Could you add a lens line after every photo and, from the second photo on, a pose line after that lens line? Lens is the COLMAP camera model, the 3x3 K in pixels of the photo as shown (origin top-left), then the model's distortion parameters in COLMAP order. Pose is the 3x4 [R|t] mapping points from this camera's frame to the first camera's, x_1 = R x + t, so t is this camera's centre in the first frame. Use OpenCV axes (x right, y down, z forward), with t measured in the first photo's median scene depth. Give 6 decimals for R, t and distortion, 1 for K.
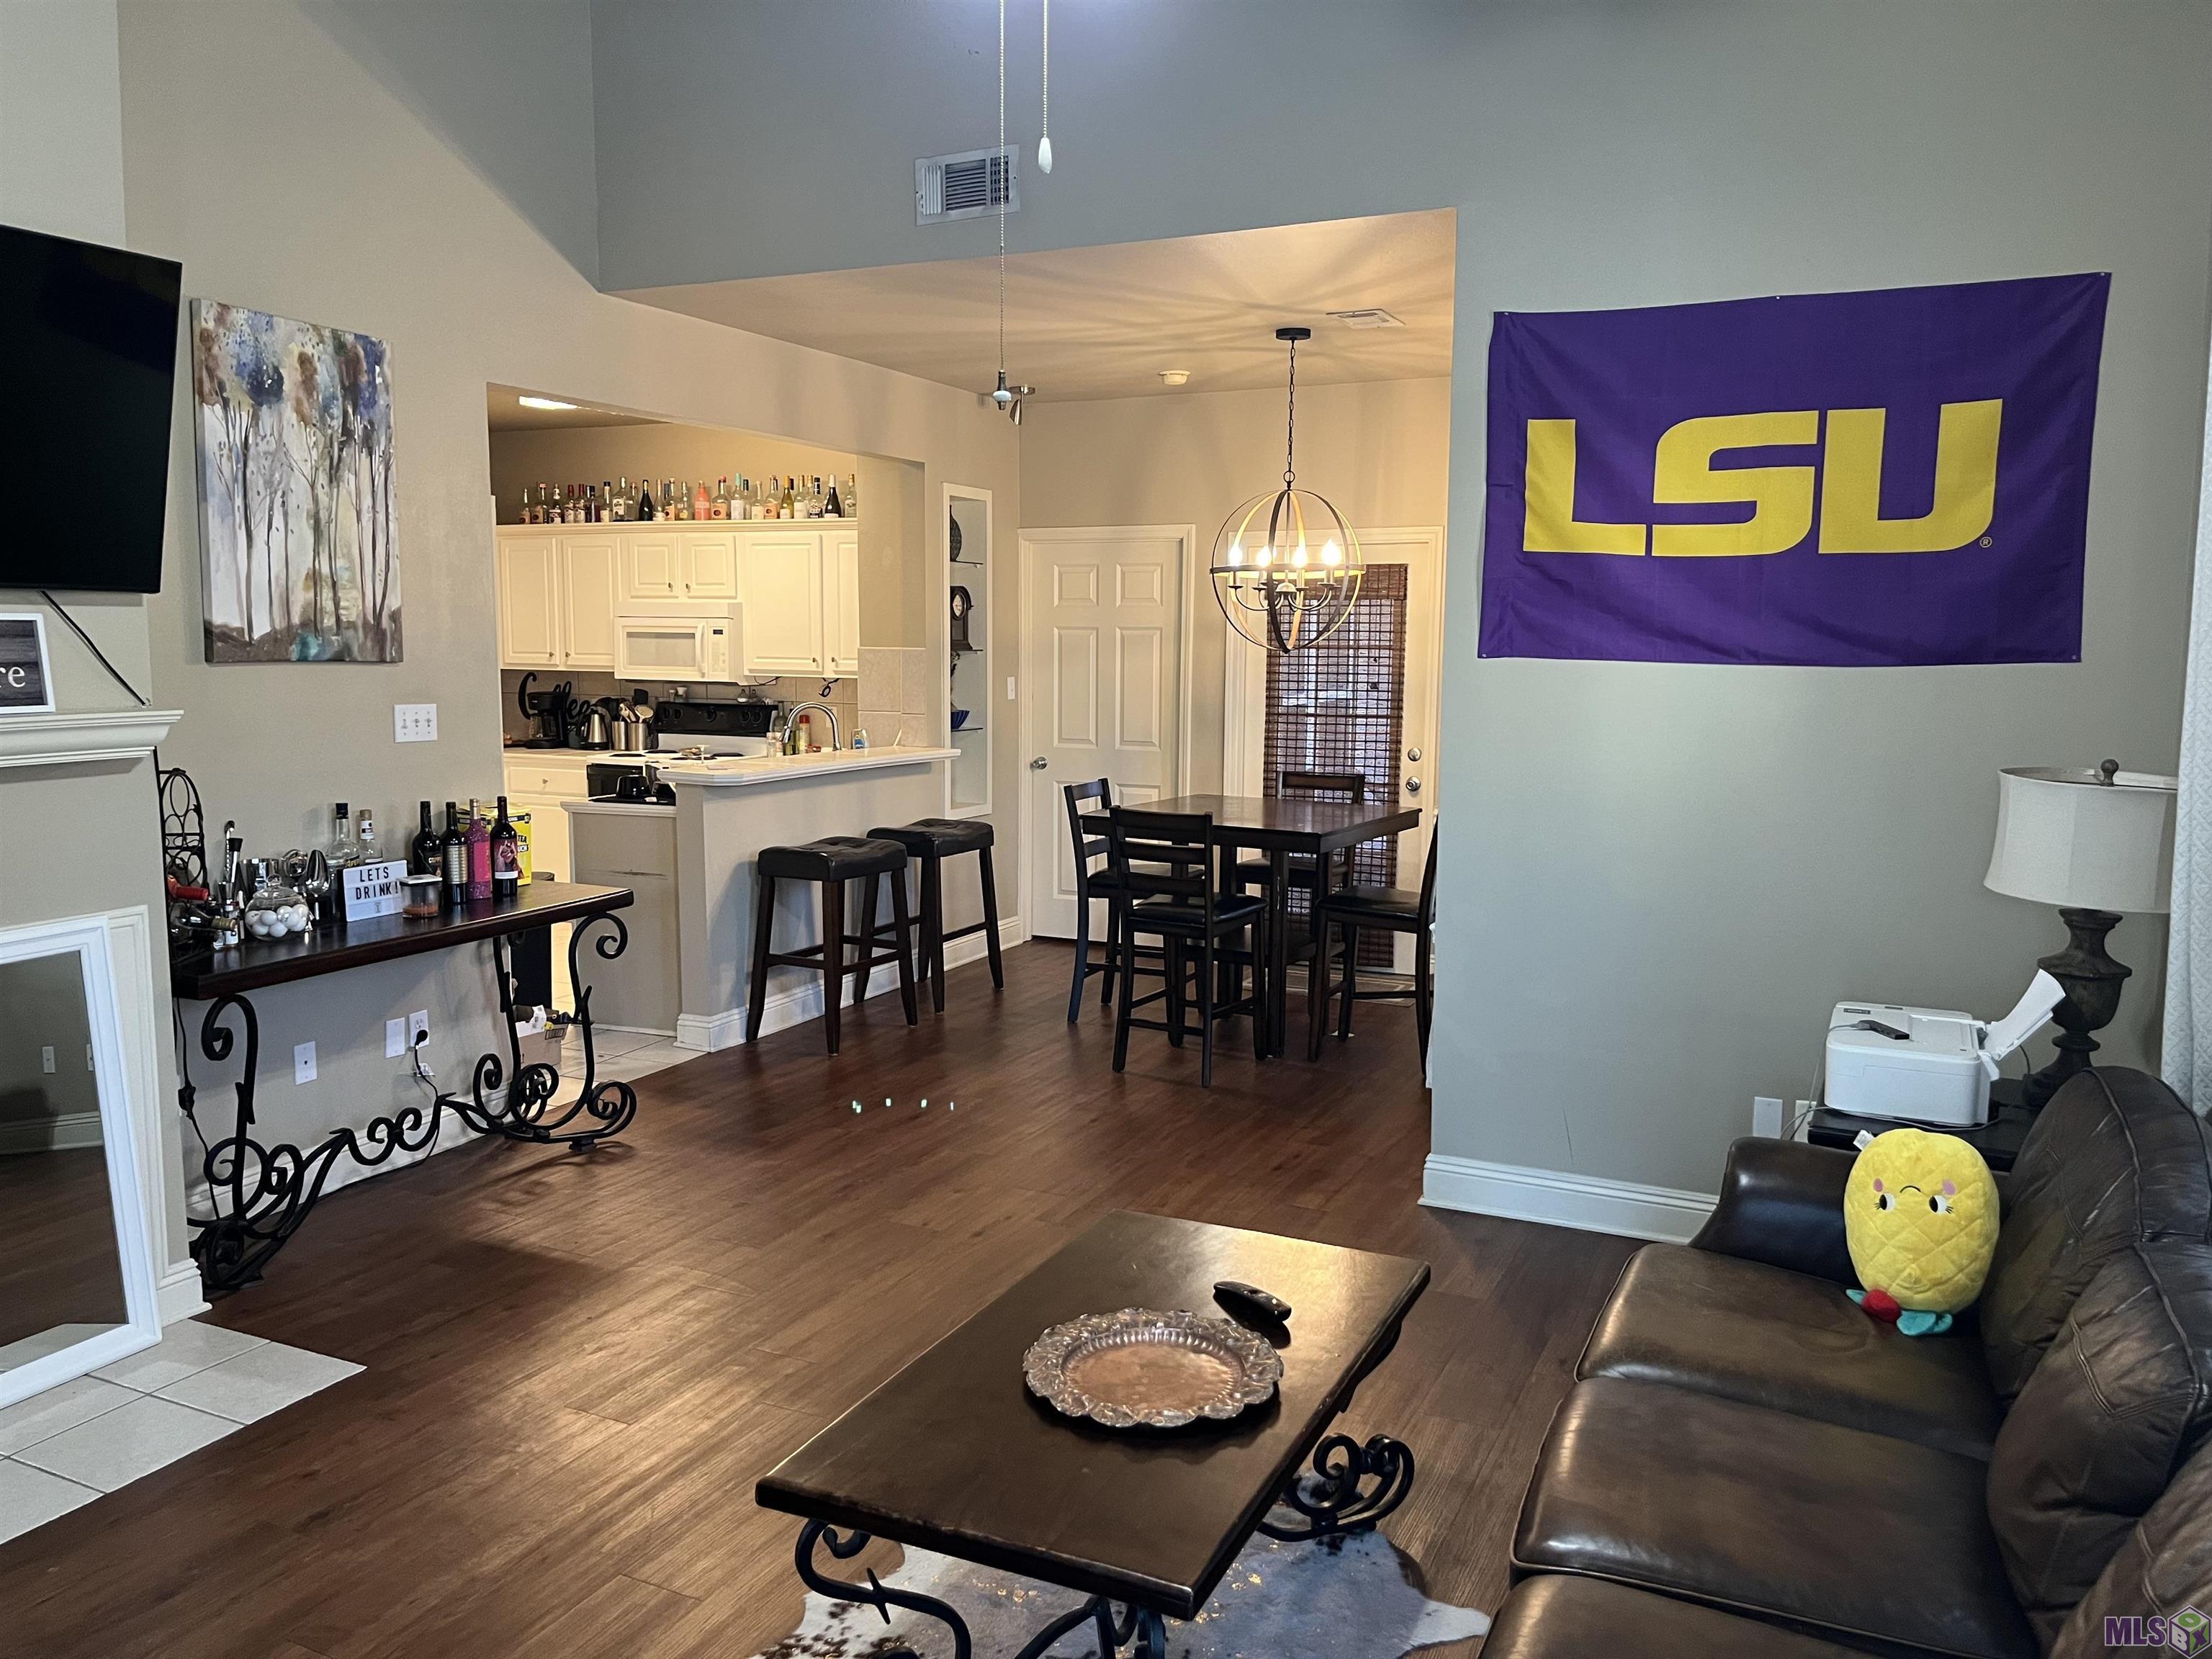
lens RADIAL K [[1676.0, 0, 1106.0], [0, 1676.0, 829.5], [0, 0, 1]] dist [0.043516, -0.000041]
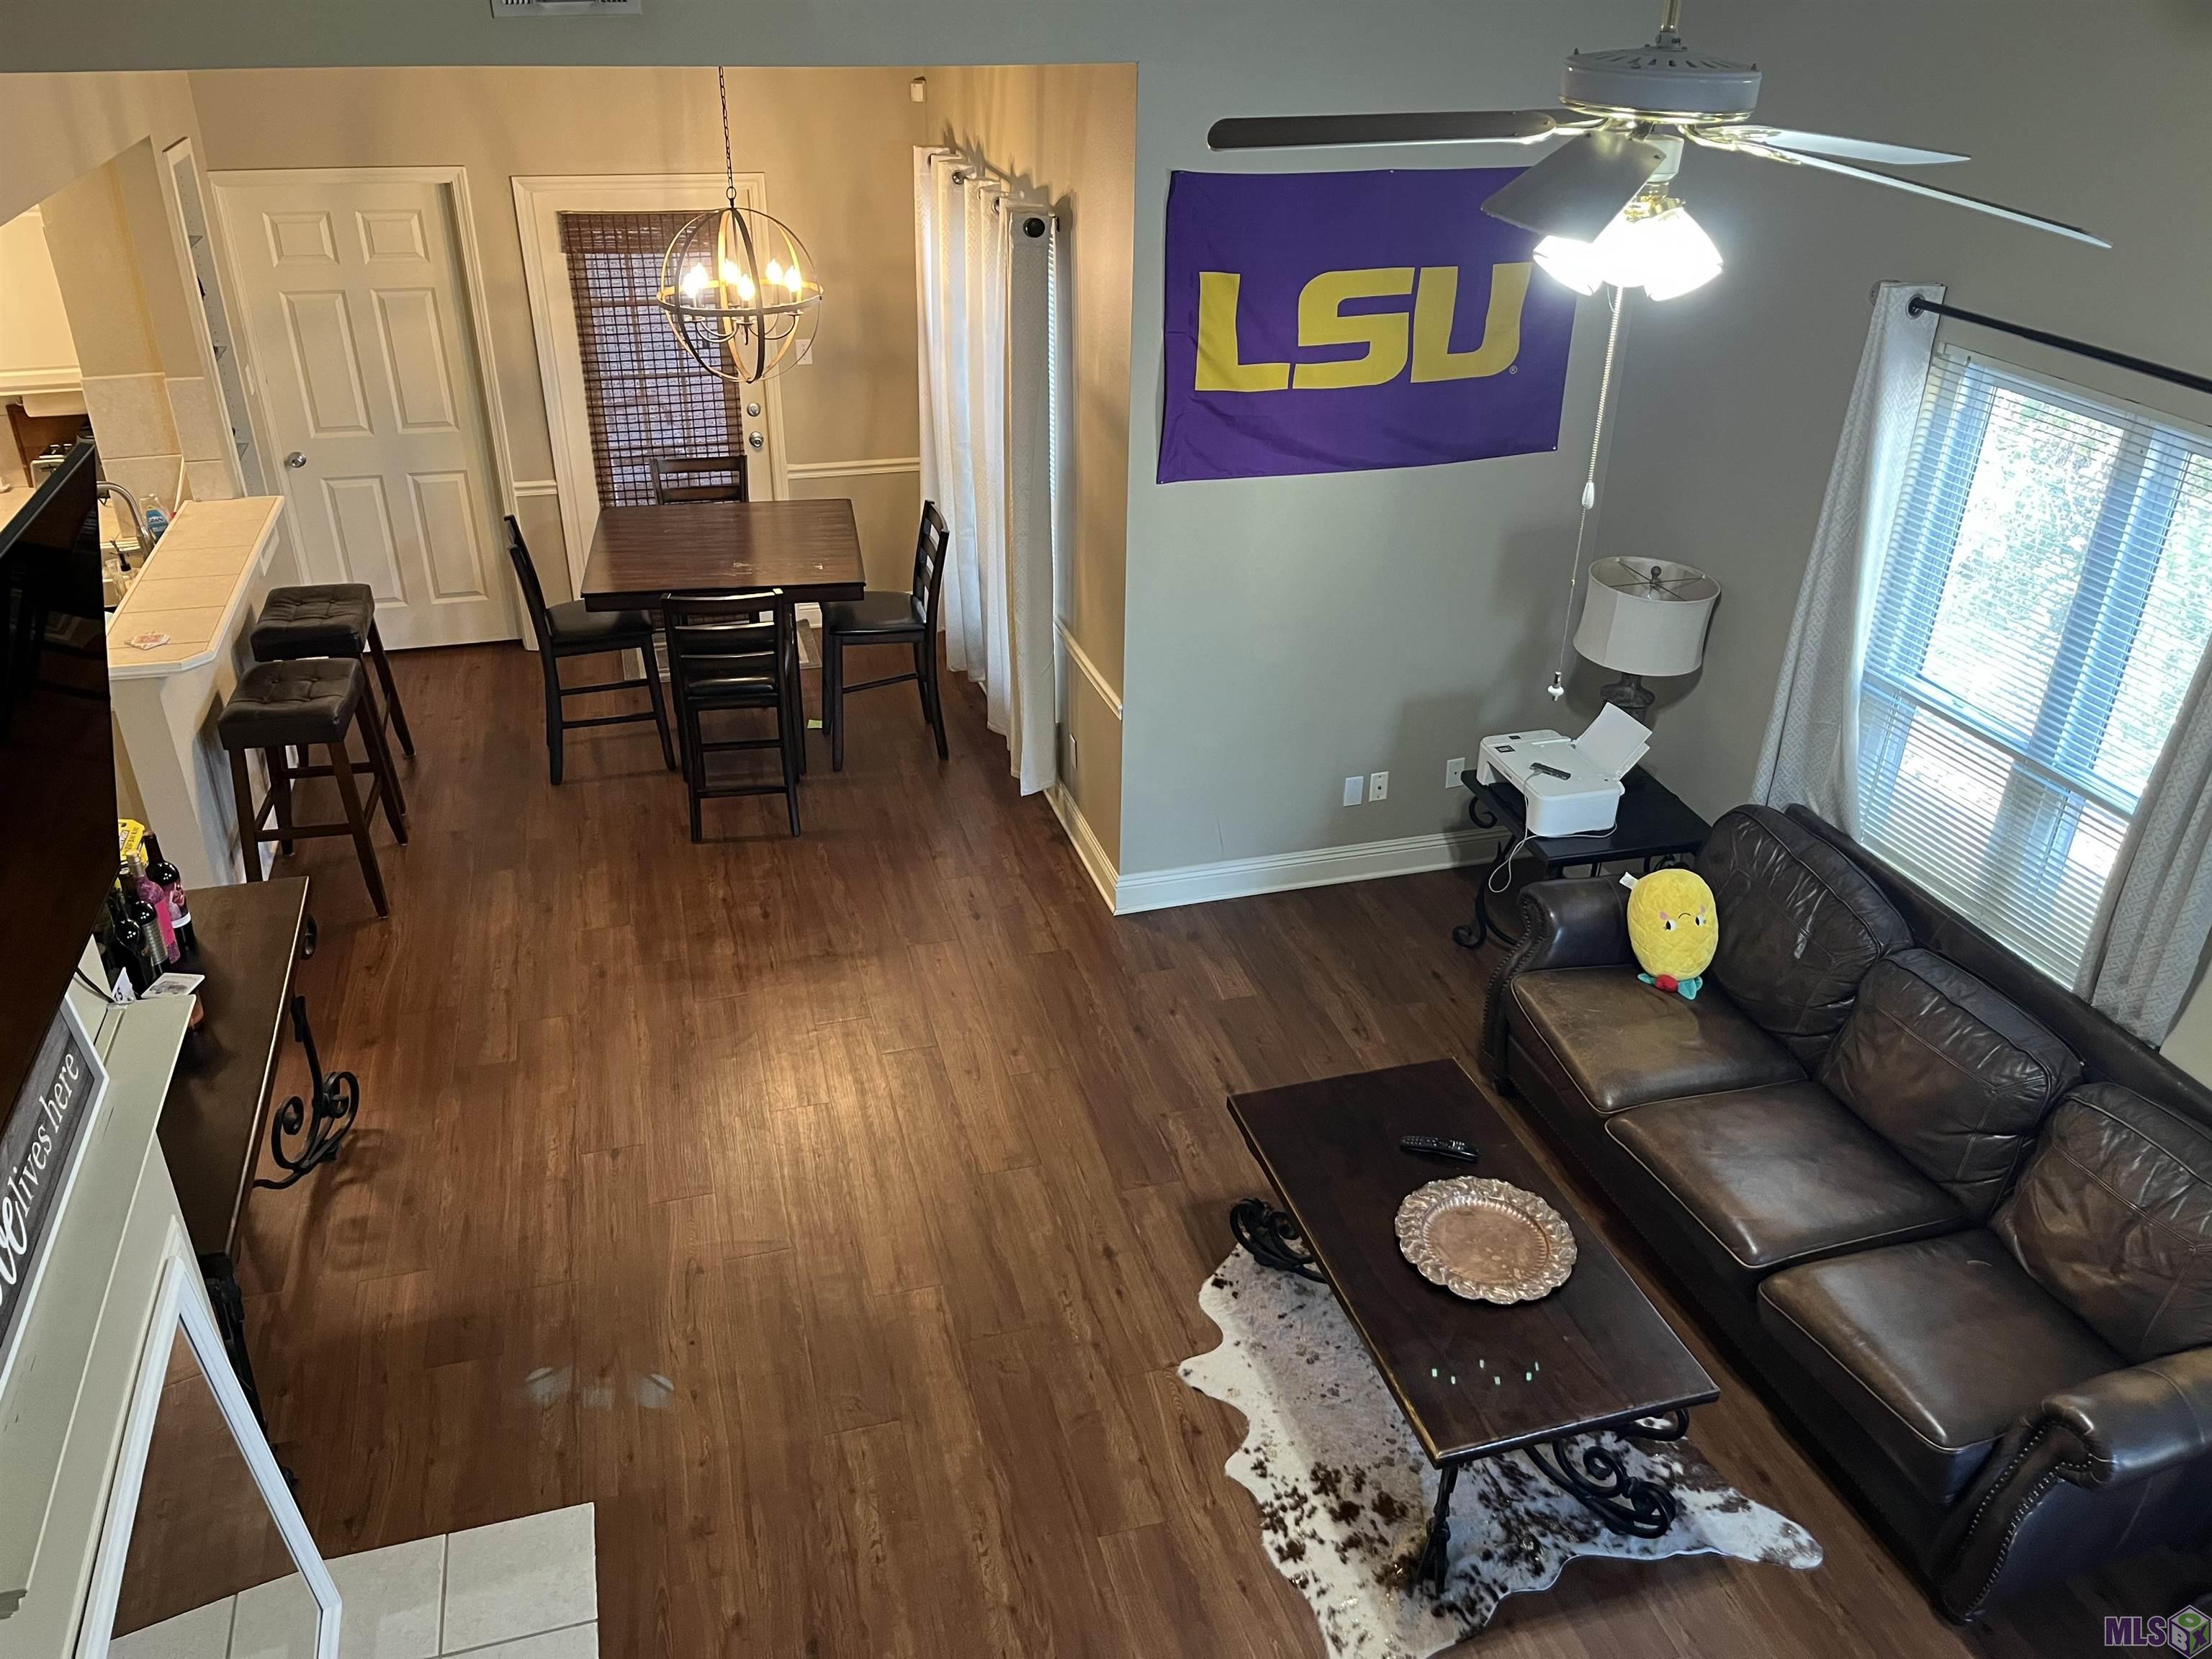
lens RADIAL K [[1661.3, 0, 1108.4], [0, 1661.3, 815.8], [0, 0, 1]] dist [0.055823, 0.001587]
pose [[0.747978, -0.310298, 0.586722, -0.554867], [0.067025, 0.914781, 0.398351, -0.359661], [-0.660330, -0.258632, 0.705034, 0.167907]]
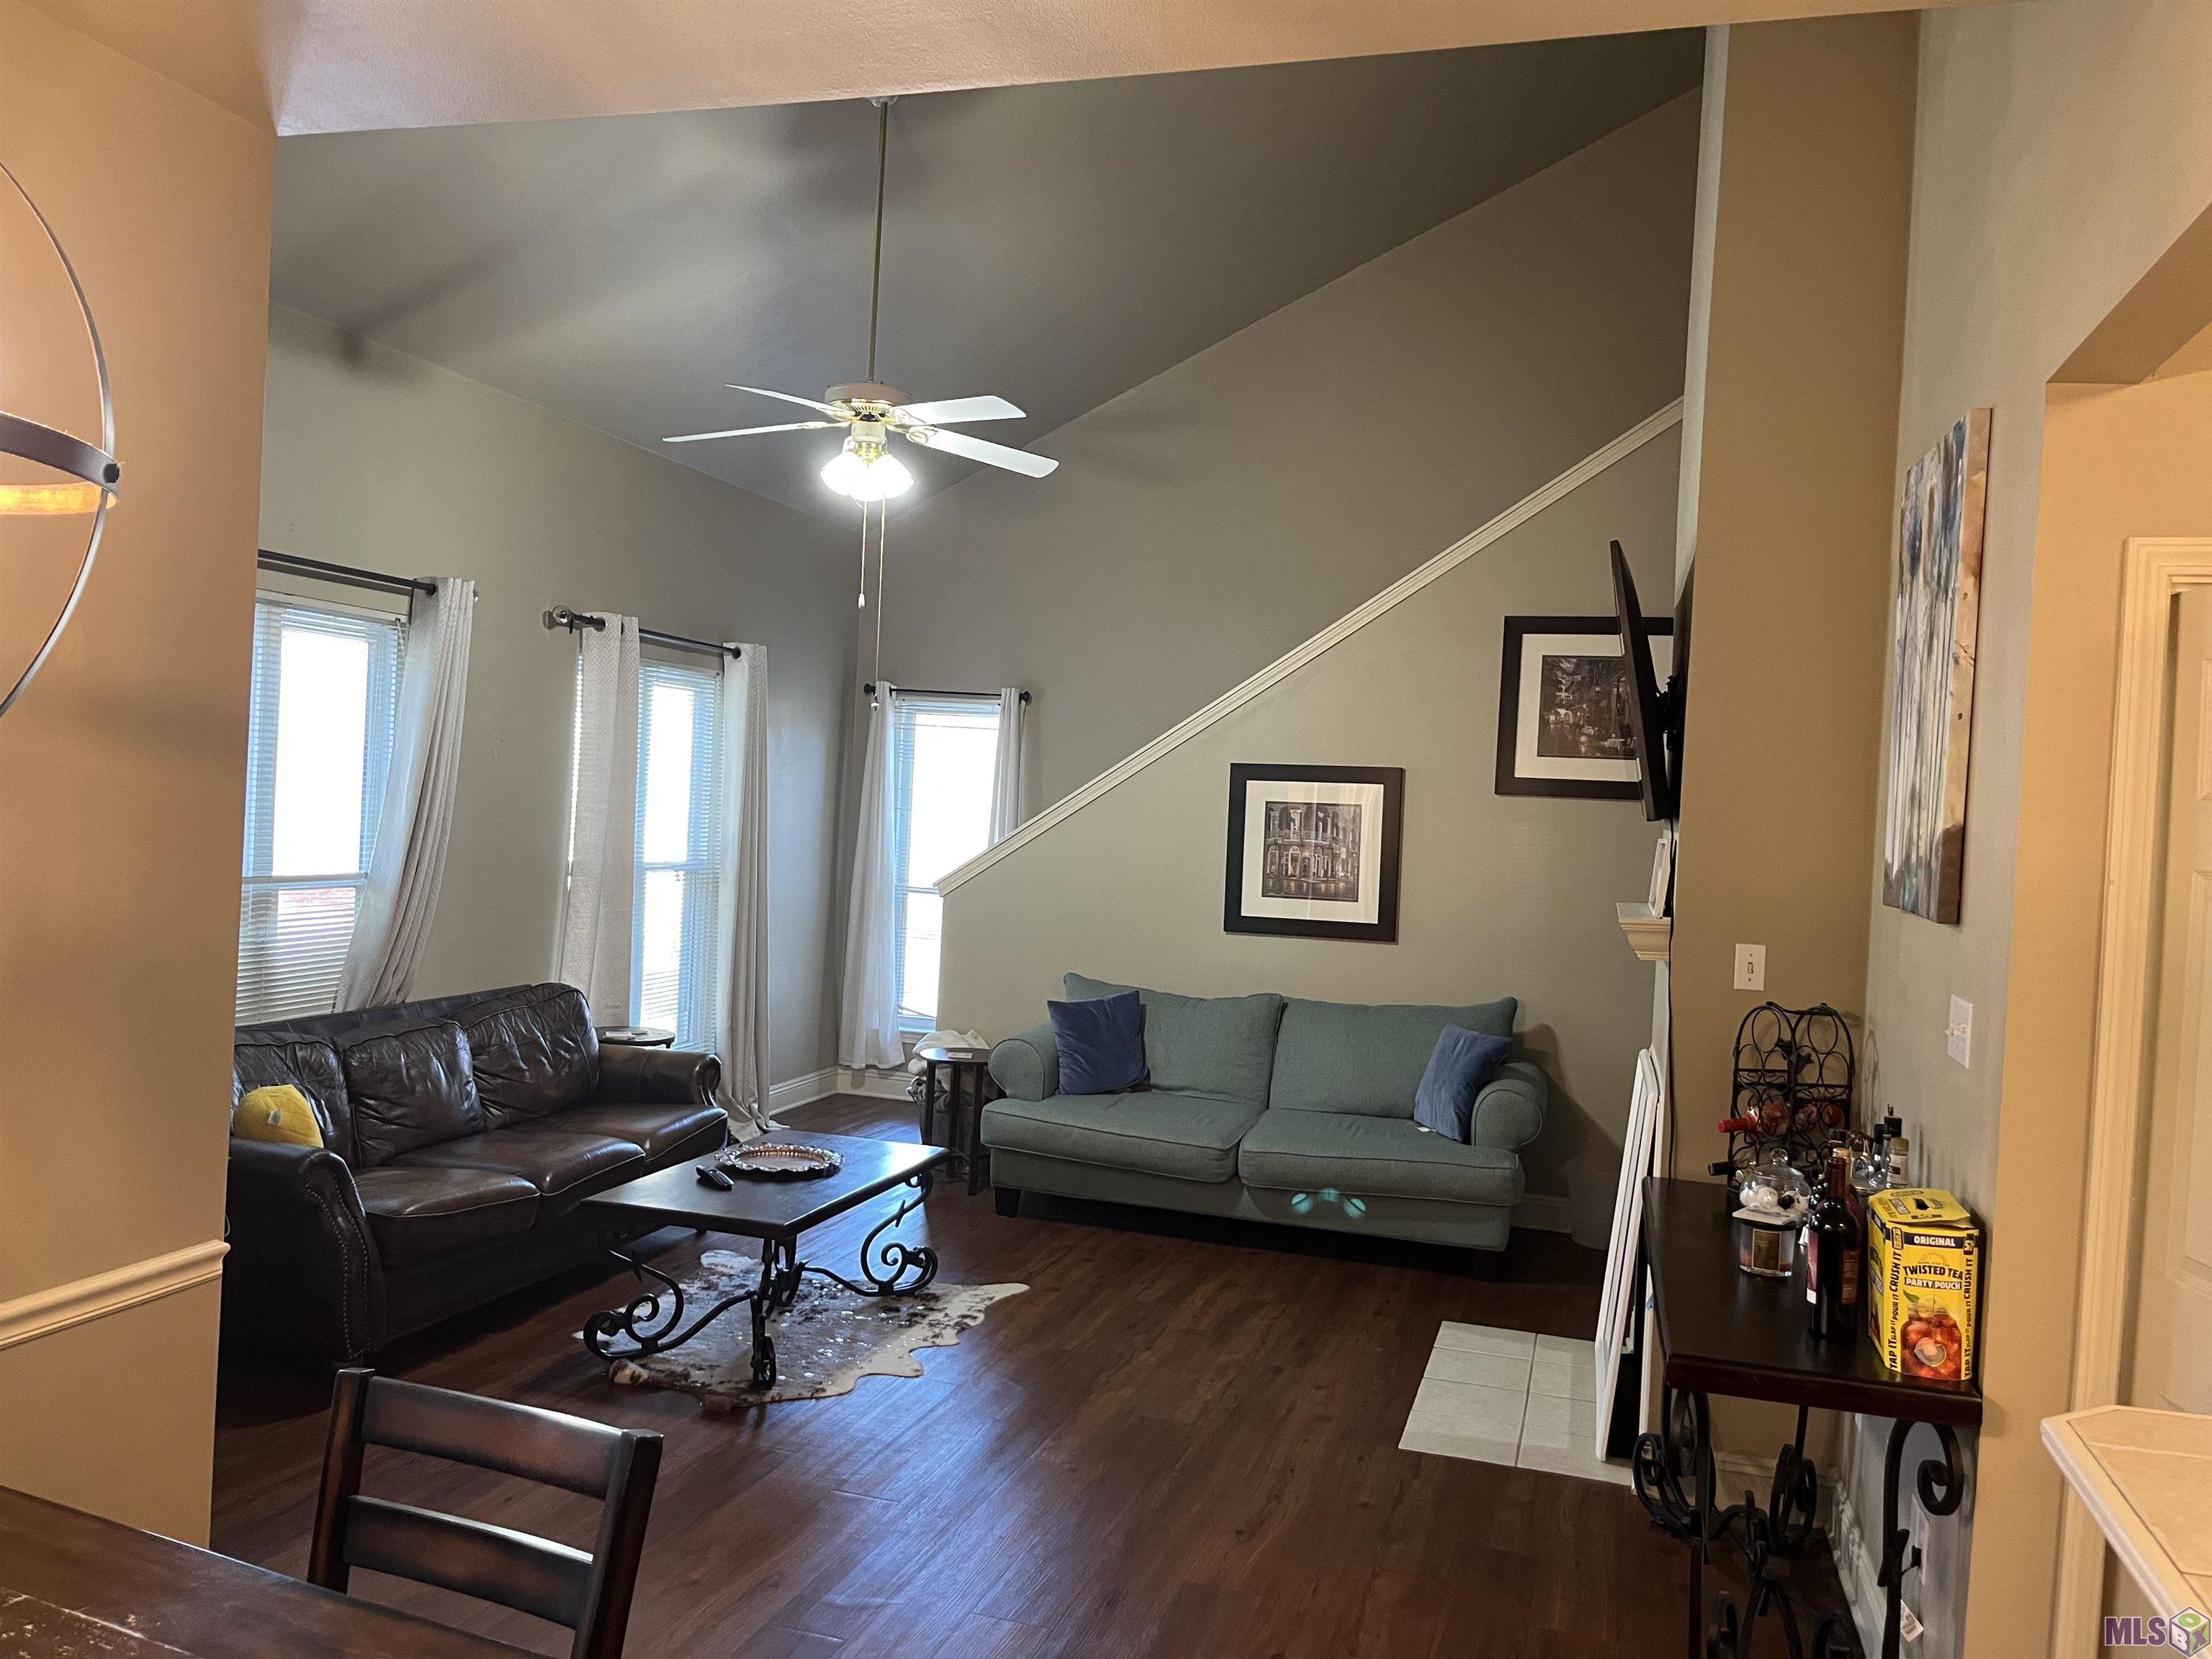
lens RADIAL K [[1676.0, 0, 1106.0], [0, 1676.0, 829.5], [0, 0, 1]] dist [0.043516, -0.000041]
pose [[-0.989367, -0.054974, -0.134647, -0.044809], [-0.072983, 0.988467, 0.132691, -0.218385], [0.125800, 0.141107, -0.981969, 1.717167]]
